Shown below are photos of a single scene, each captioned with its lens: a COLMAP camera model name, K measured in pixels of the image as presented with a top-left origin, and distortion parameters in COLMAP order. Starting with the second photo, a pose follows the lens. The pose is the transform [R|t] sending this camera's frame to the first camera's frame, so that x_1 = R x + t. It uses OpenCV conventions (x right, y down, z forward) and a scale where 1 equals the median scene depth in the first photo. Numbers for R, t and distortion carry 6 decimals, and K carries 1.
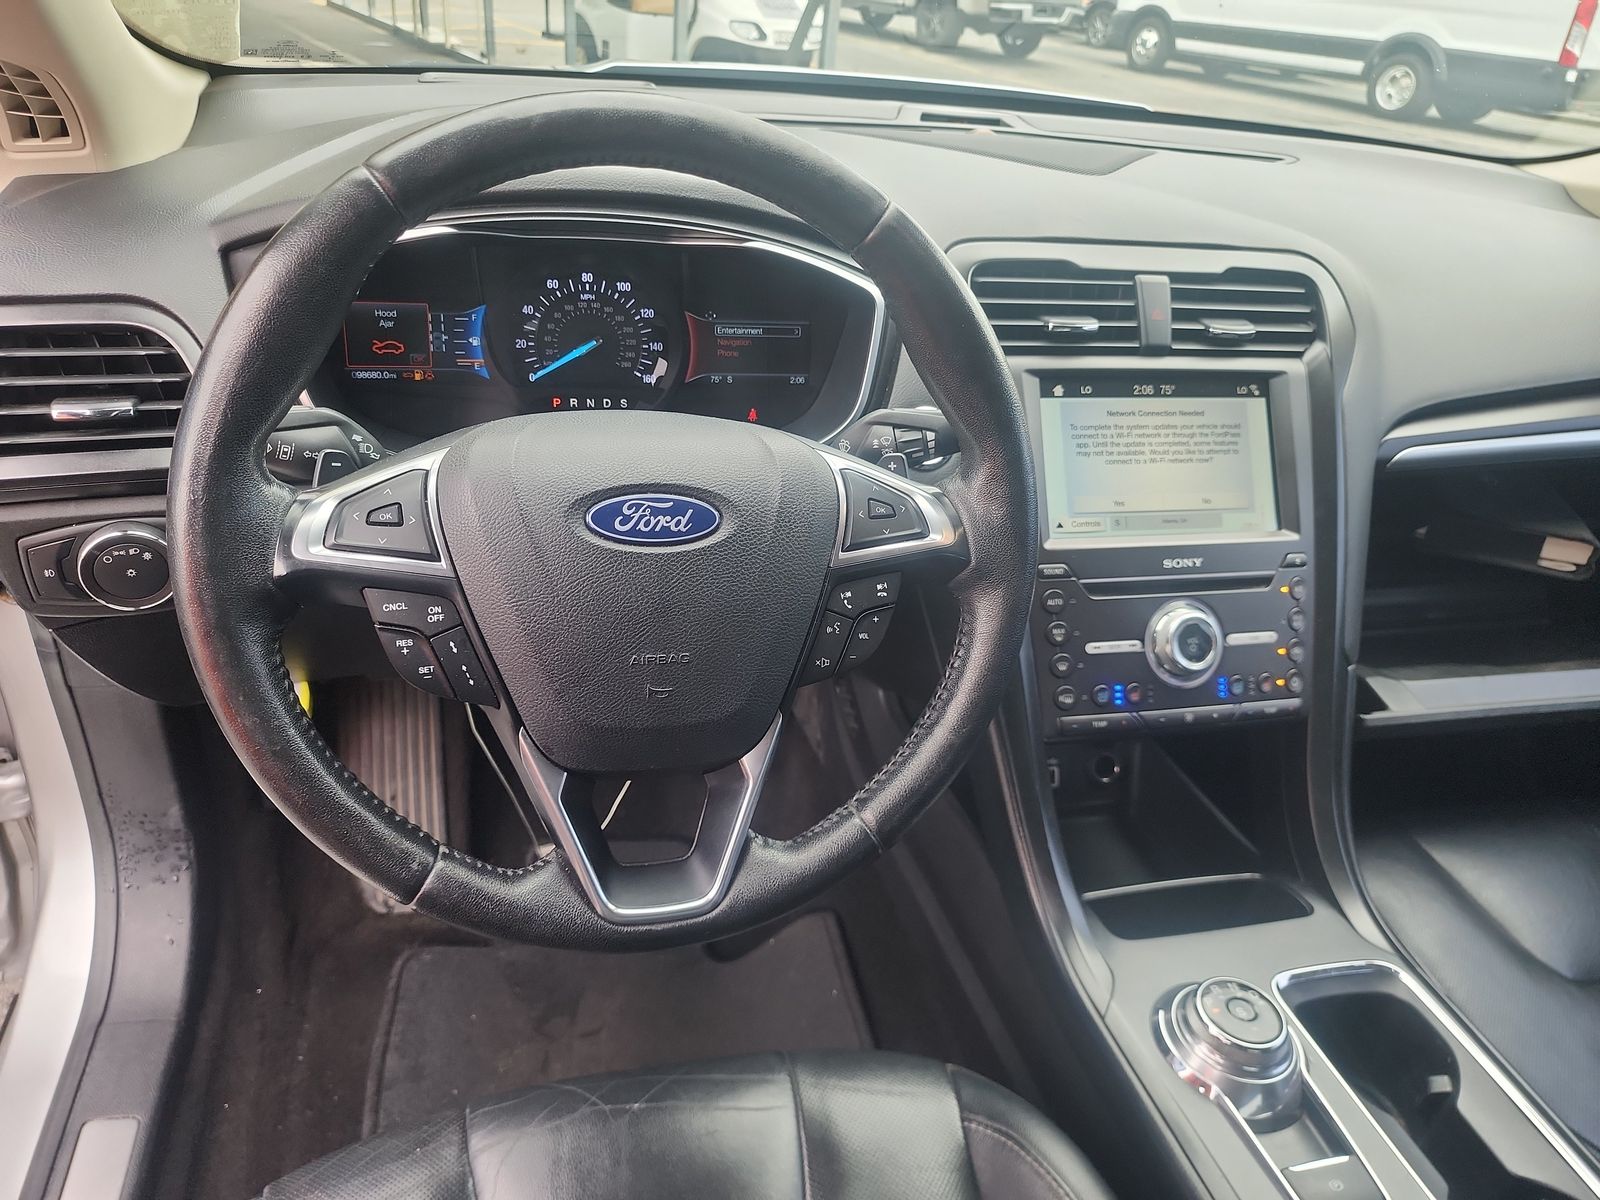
lens RADIAL K [[1124.1, 0, 800.0], [0, 1124.1, 600.0], [0, 0, 1]] dist [0.053882, -0.048236]
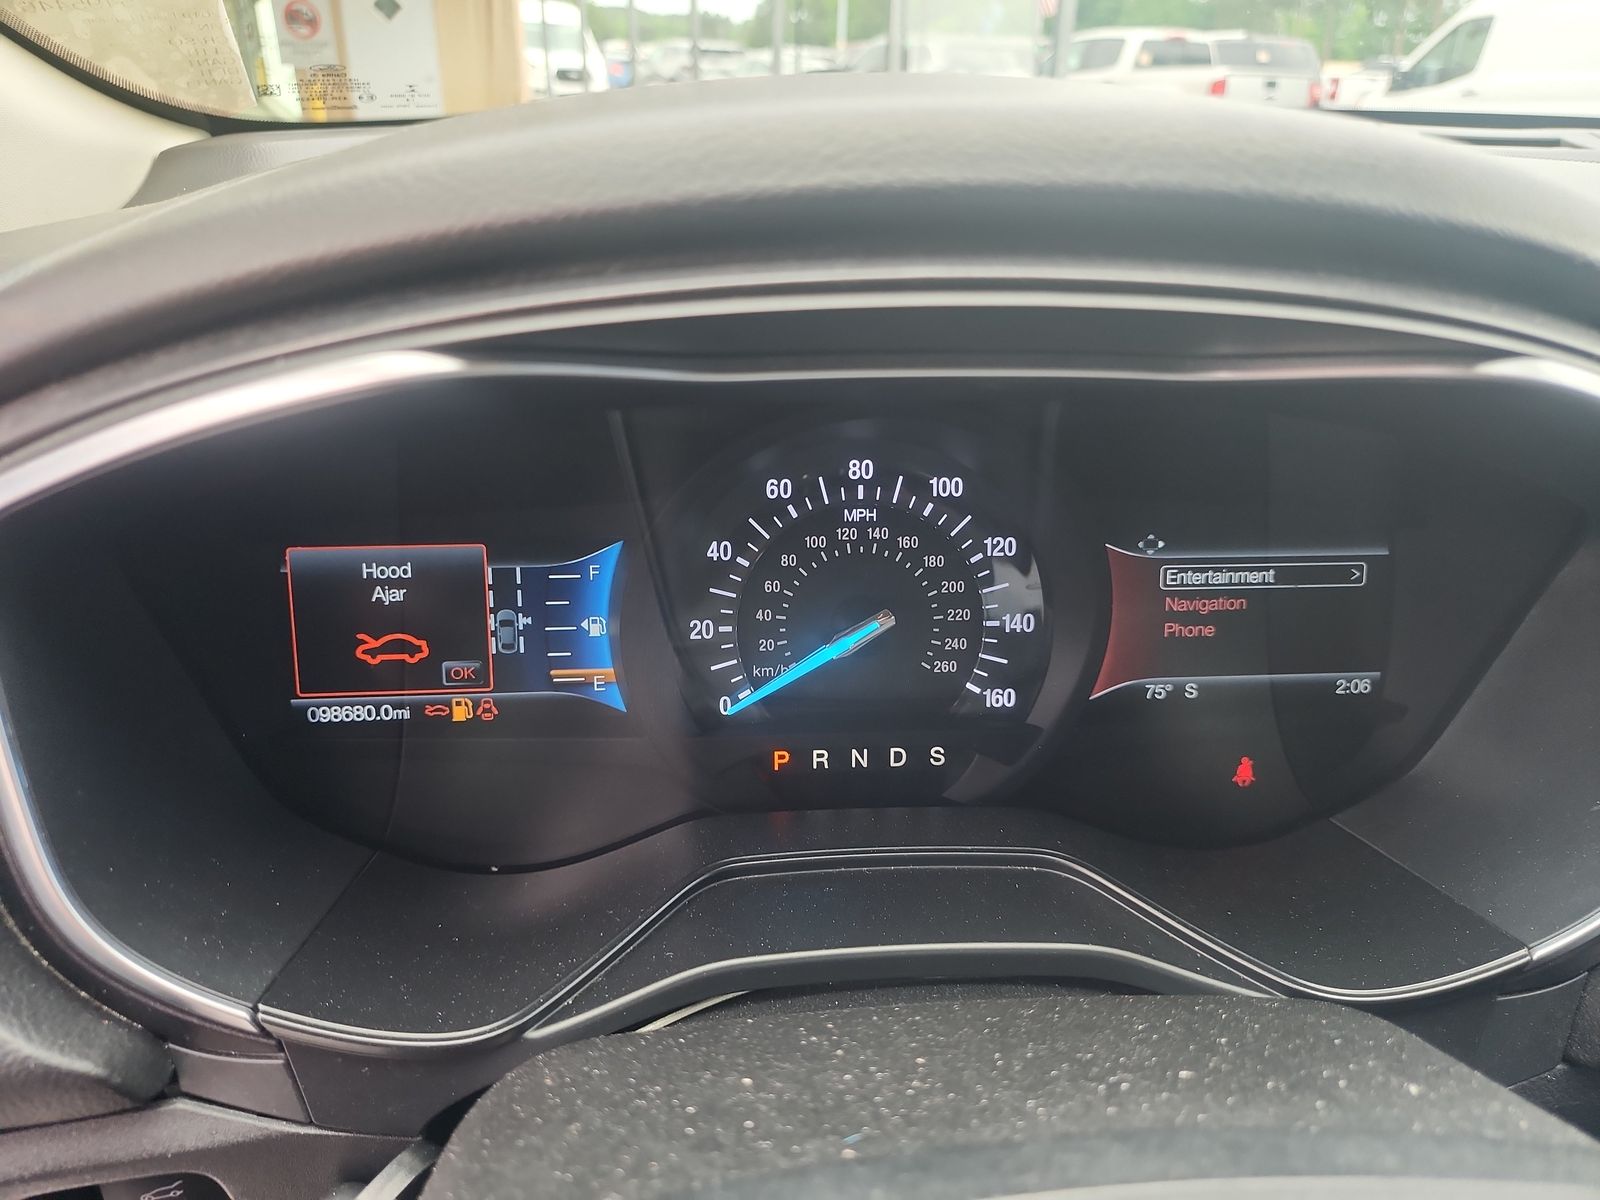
lens RADIAL K [[1076.7, 0, 800.0], [0, 1076.7, 600.0], [0, 0, 1]] dist [0.119002, -0.128582]
pose [[0.985387, -0.005977, -0.170225, -0.144204], [-0.012273, 0.994295, -0.105955, -0.197126], [0.169887, 0.106496, 0.979692, 0.619419]]
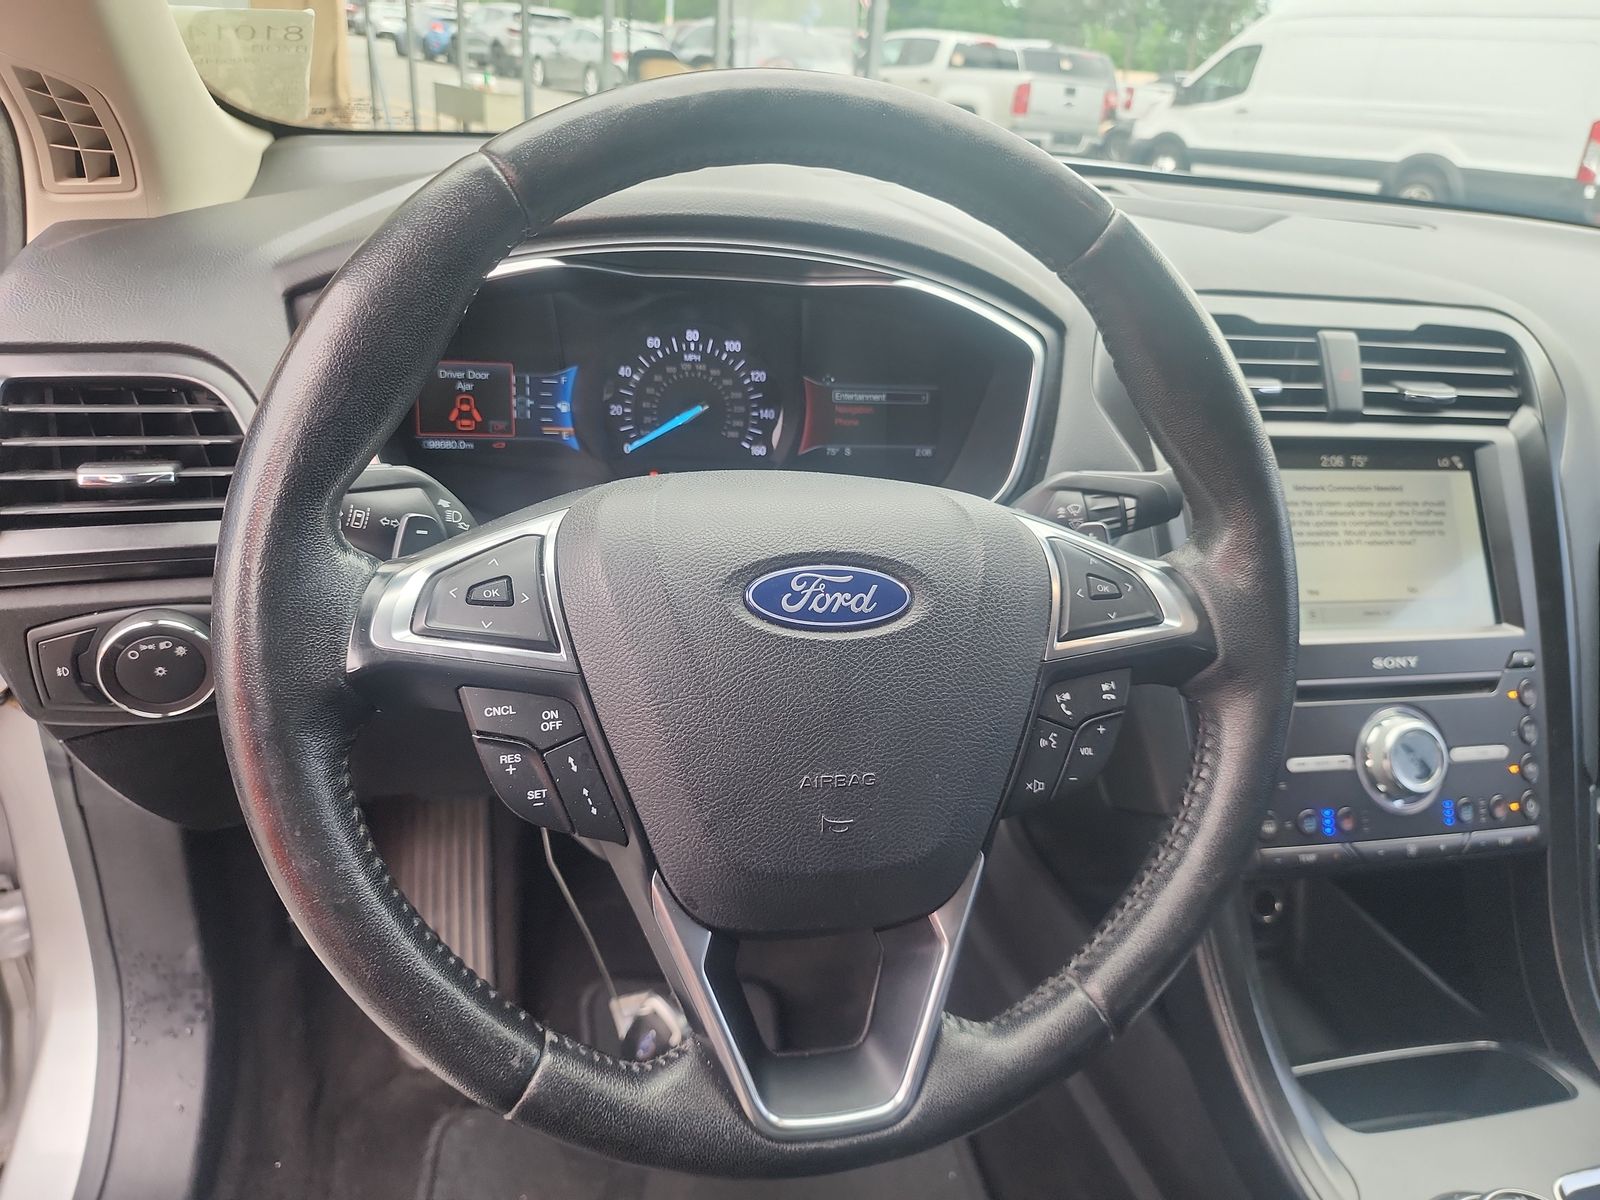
lens RADIAL K [[1128.7, 0, 800.0], [0, 1128.7, 600.0], [0, 0, 1]] dist [0.049095, -0.057237]
pose [[0.999848, -0.000815, -0.017441, -0.090246], [-0.000879, 0.995297, -0.096867, 0.003476], [0.017437, 0.096868, 0.995145, 0.149391]]
